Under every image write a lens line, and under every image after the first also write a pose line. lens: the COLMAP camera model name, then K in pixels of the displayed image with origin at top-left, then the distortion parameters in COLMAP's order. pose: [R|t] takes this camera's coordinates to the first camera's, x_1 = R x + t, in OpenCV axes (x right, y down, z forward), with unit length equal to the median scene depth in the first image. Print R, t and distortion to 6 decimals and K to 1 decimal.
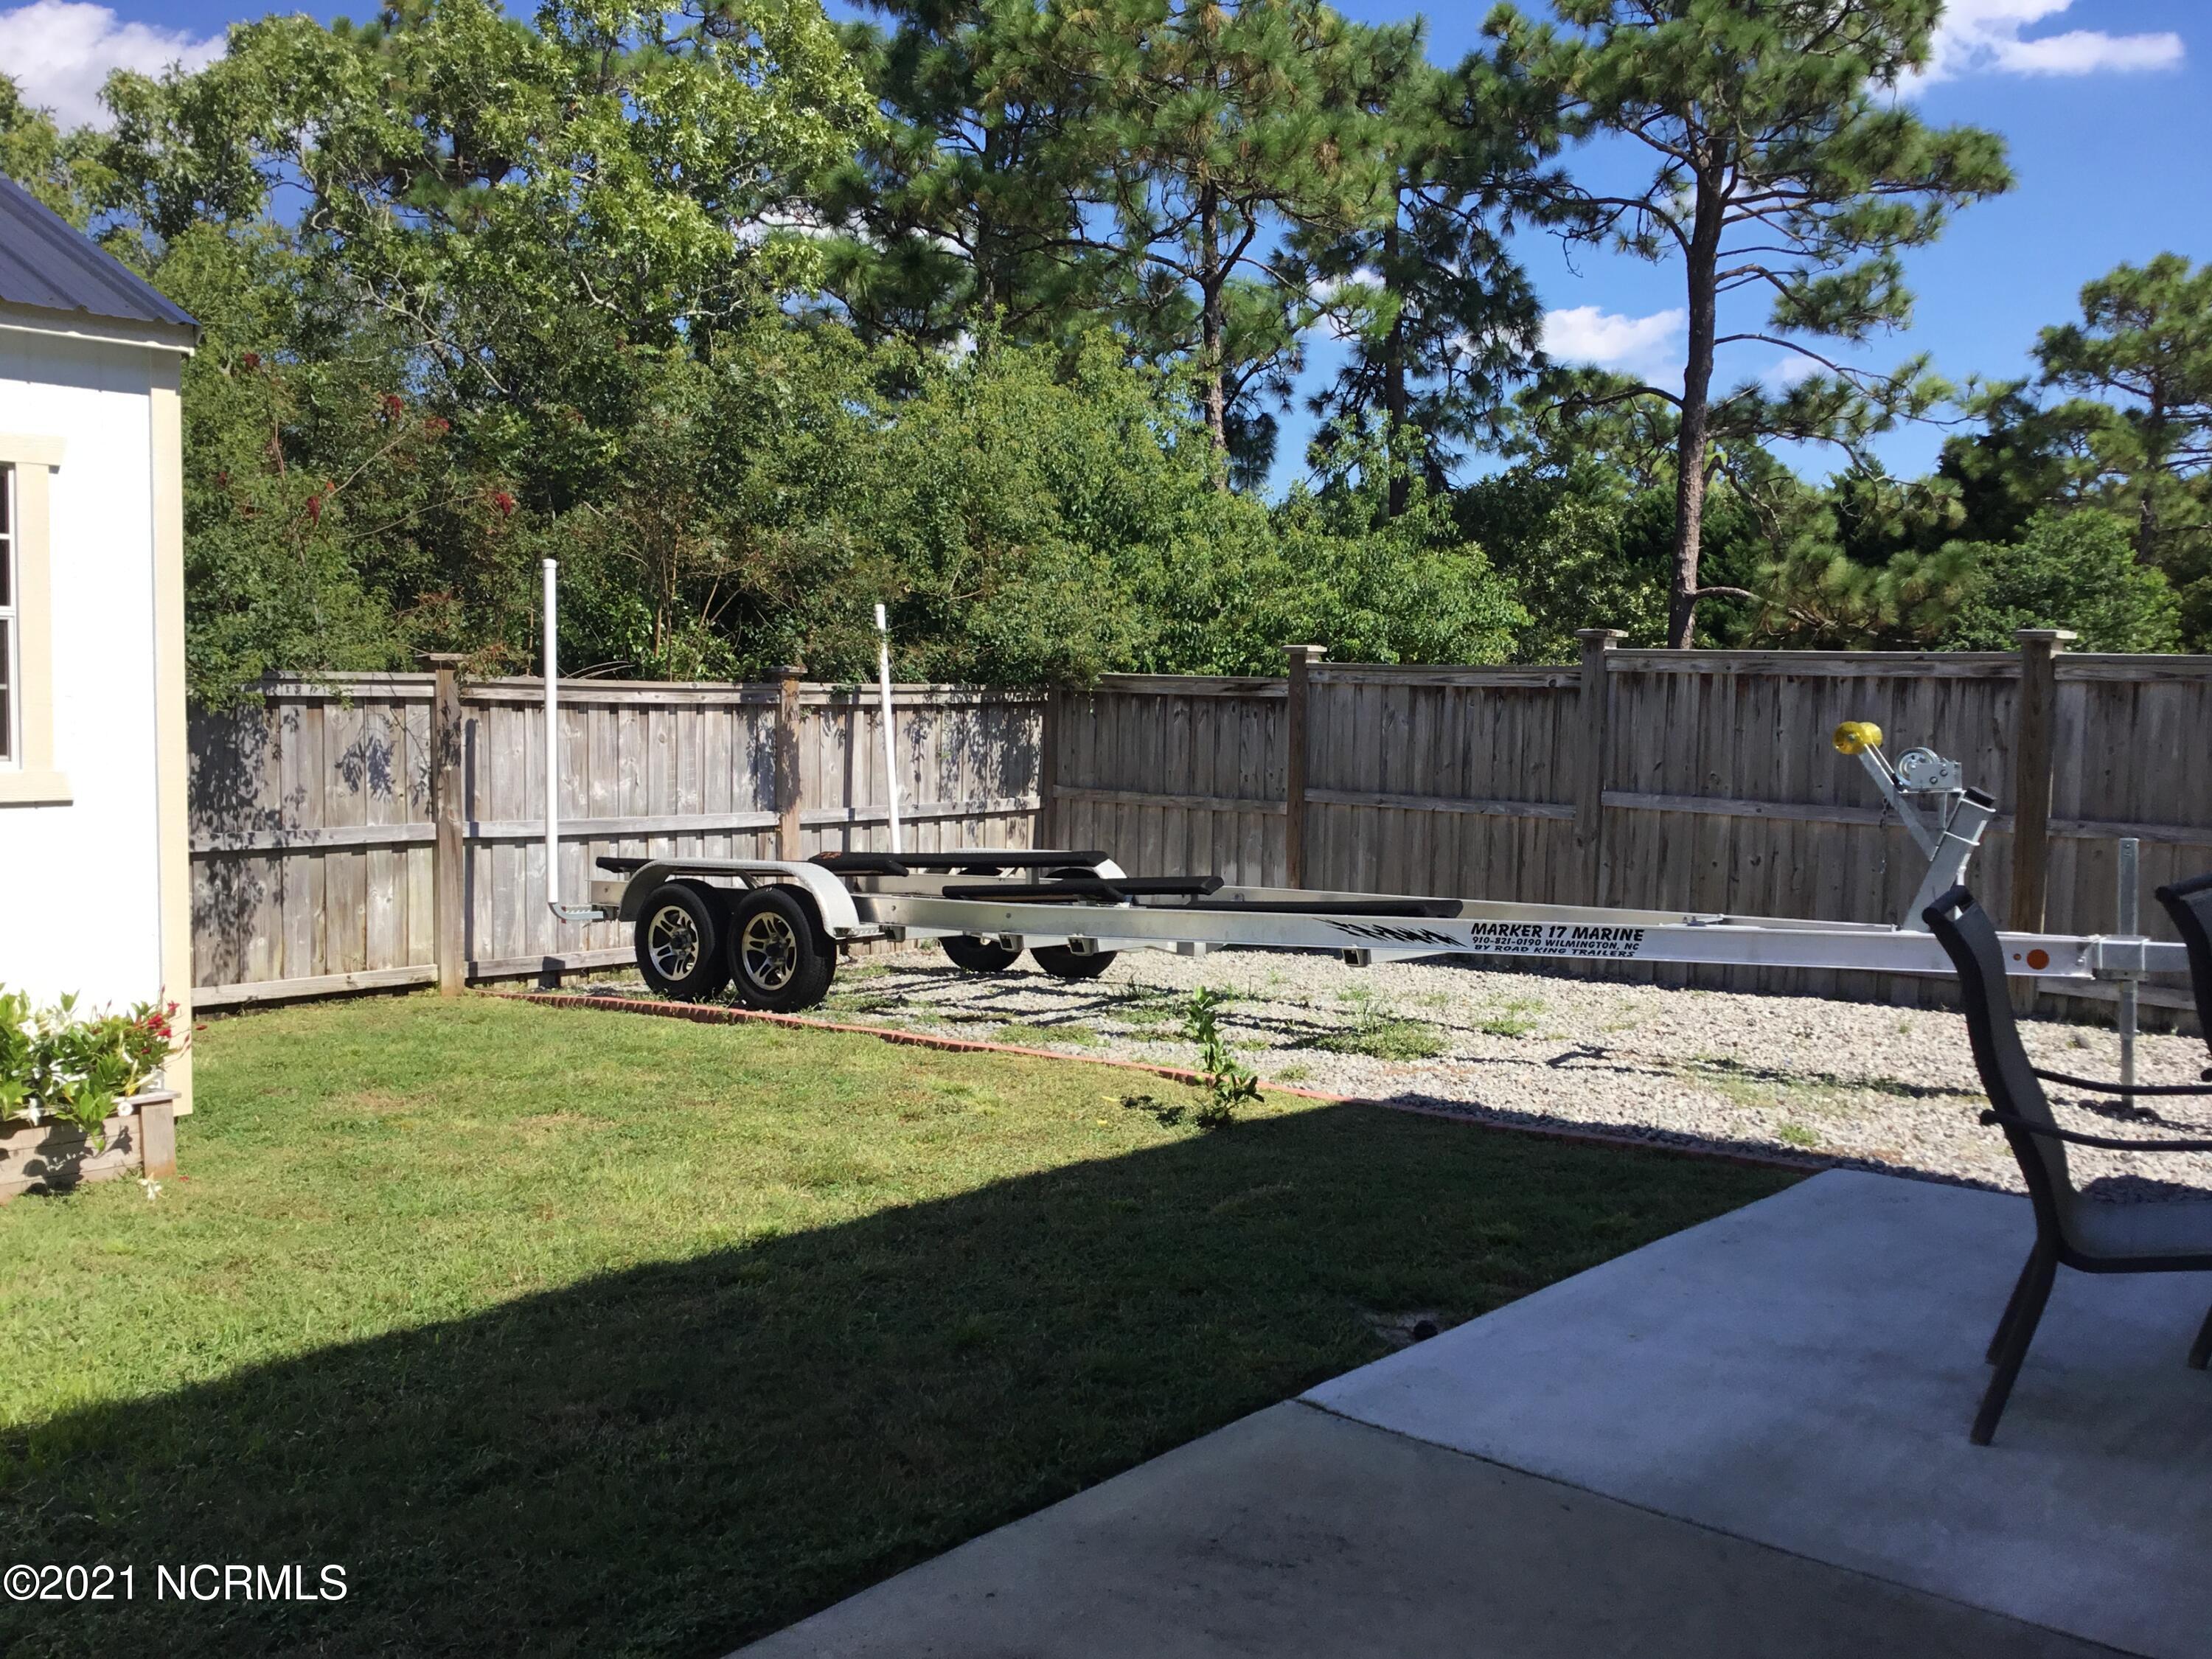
lens RADIAL K [[1980.8, 0, 1106.0], [0, 1980.8, 829.5], [0, 0, 1]] dist [0.088018, -0.156256]
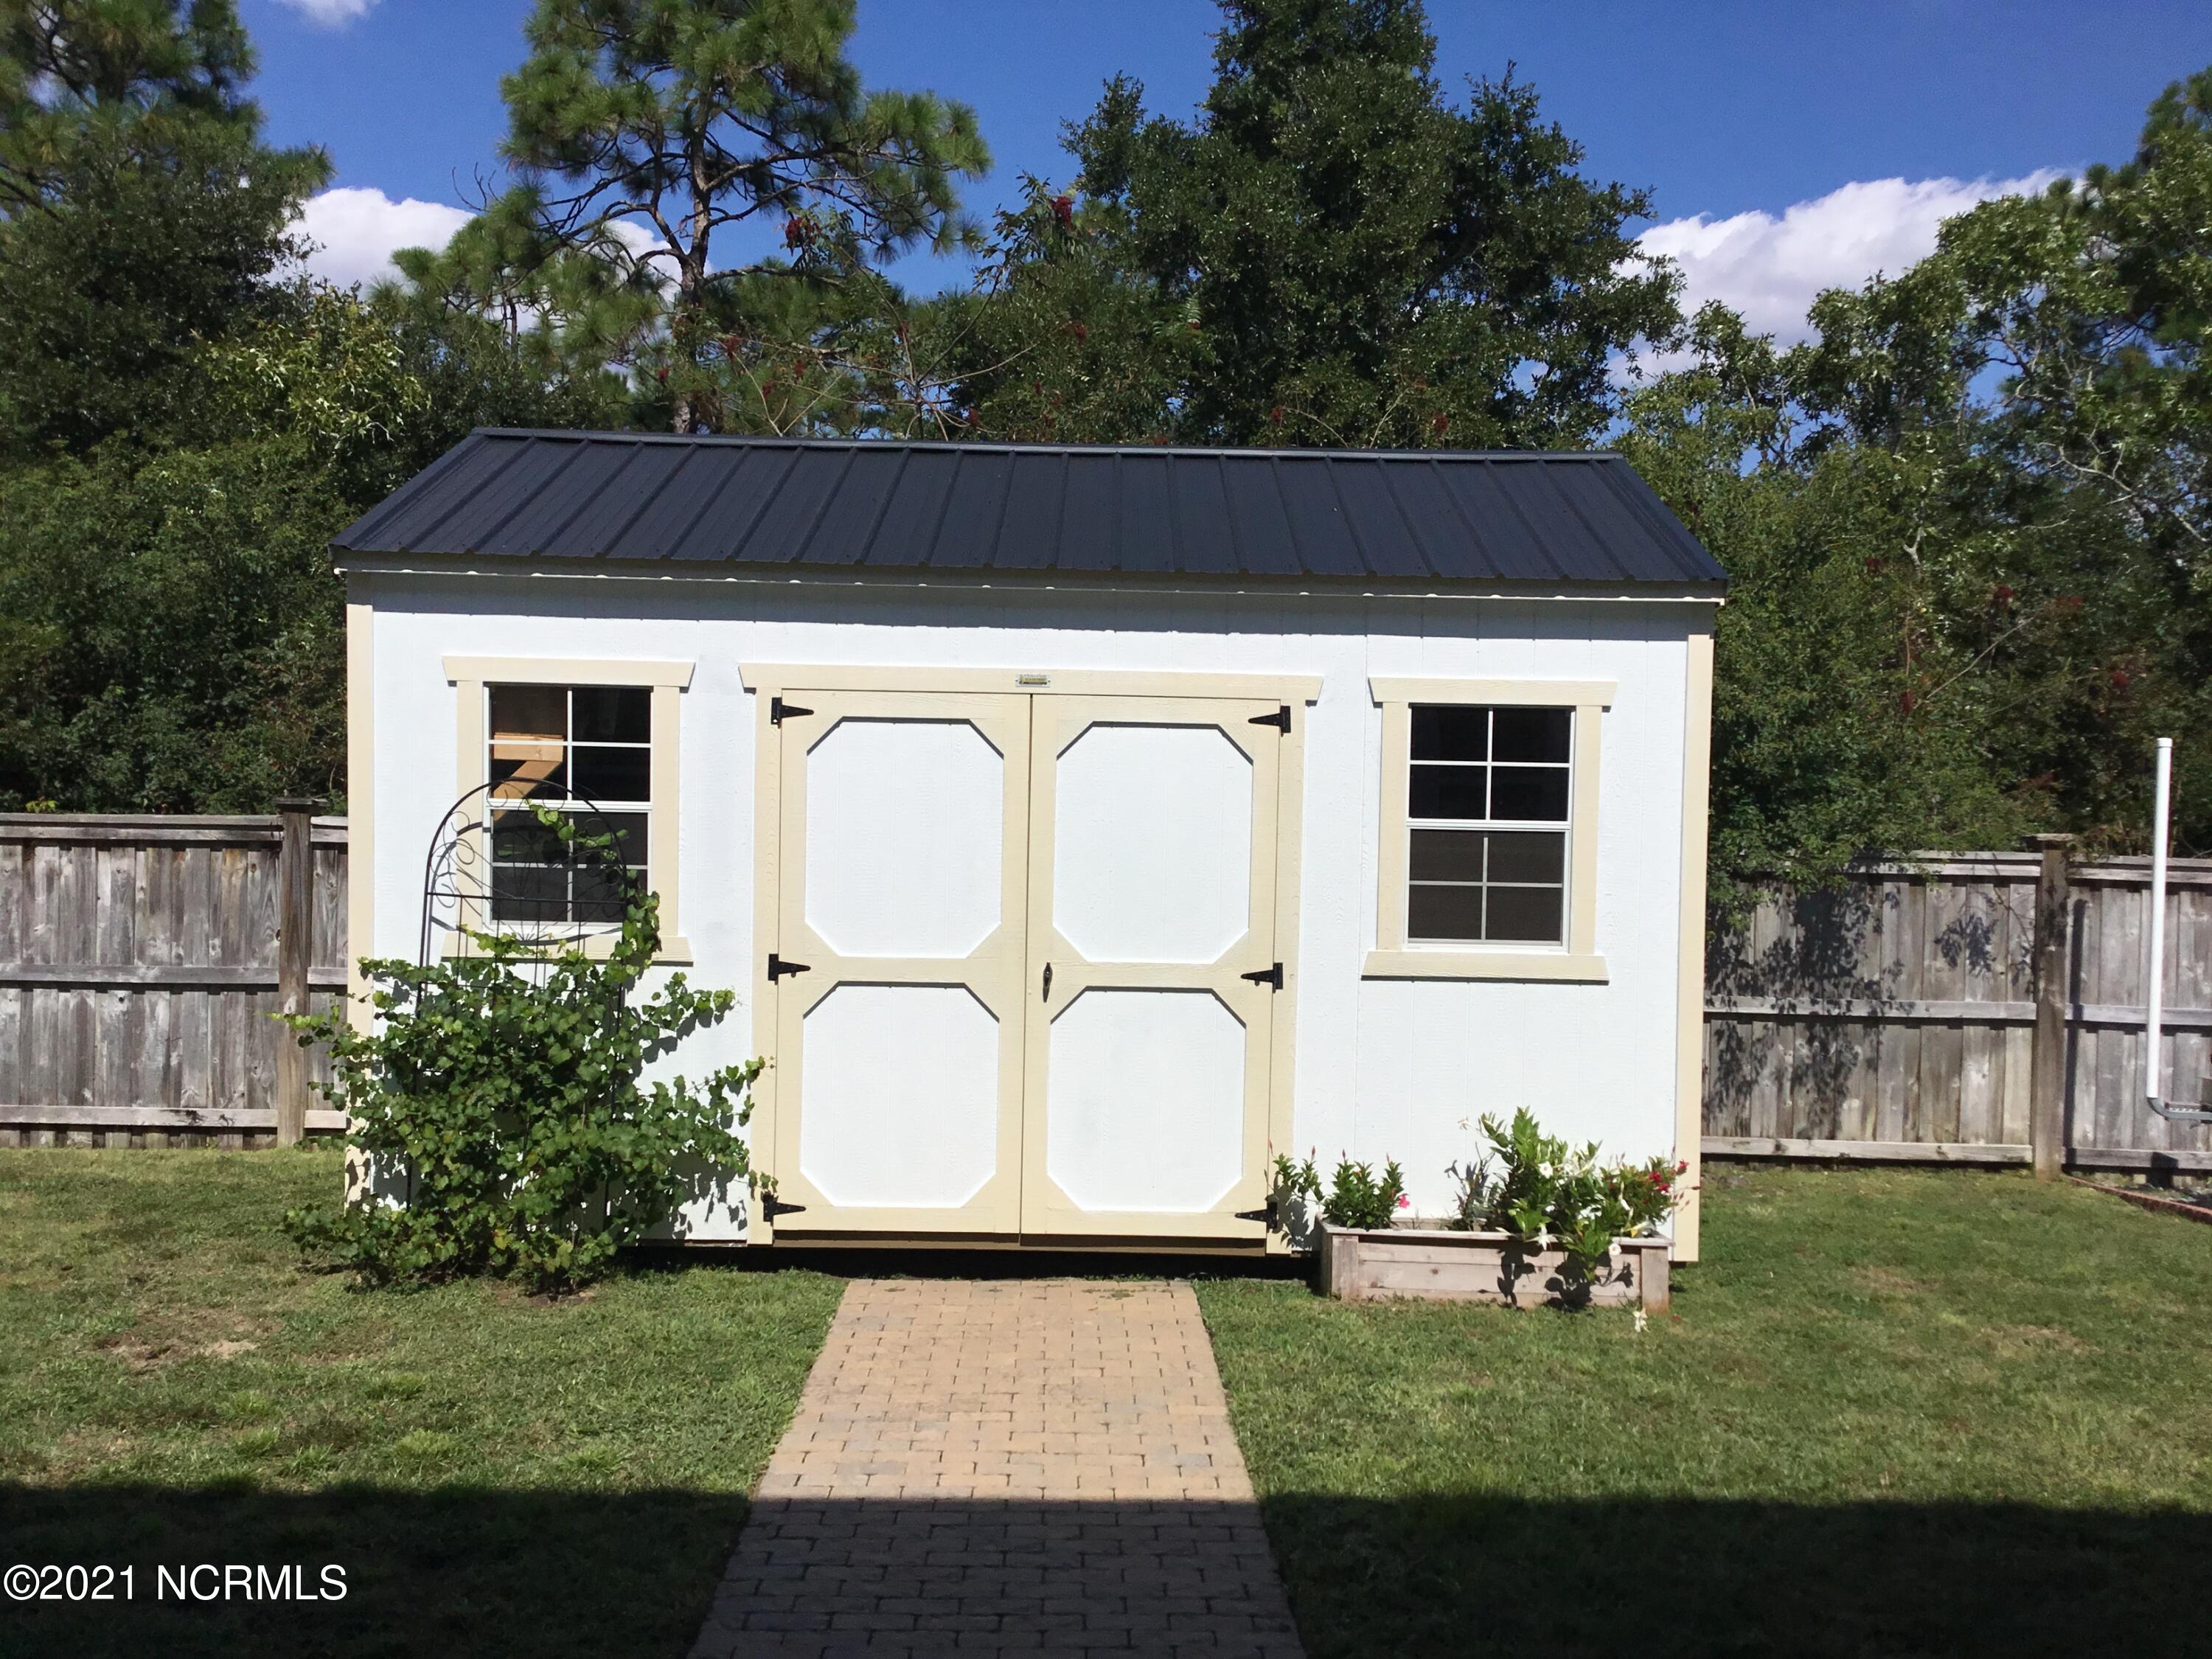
lens RADIAL K [[1980.8, 0, 1106.0], [0, 1980.8, 829.5], [0, 0, 1]] dist [0.088018, -0.156256]
pose [[0.664856, 0.015343, -0.746814, 0.102907], [-0.062441, 0.997431, -0.035096, -0.026267], [0.744357, 0.069965, 0.664106, -0.013809]]
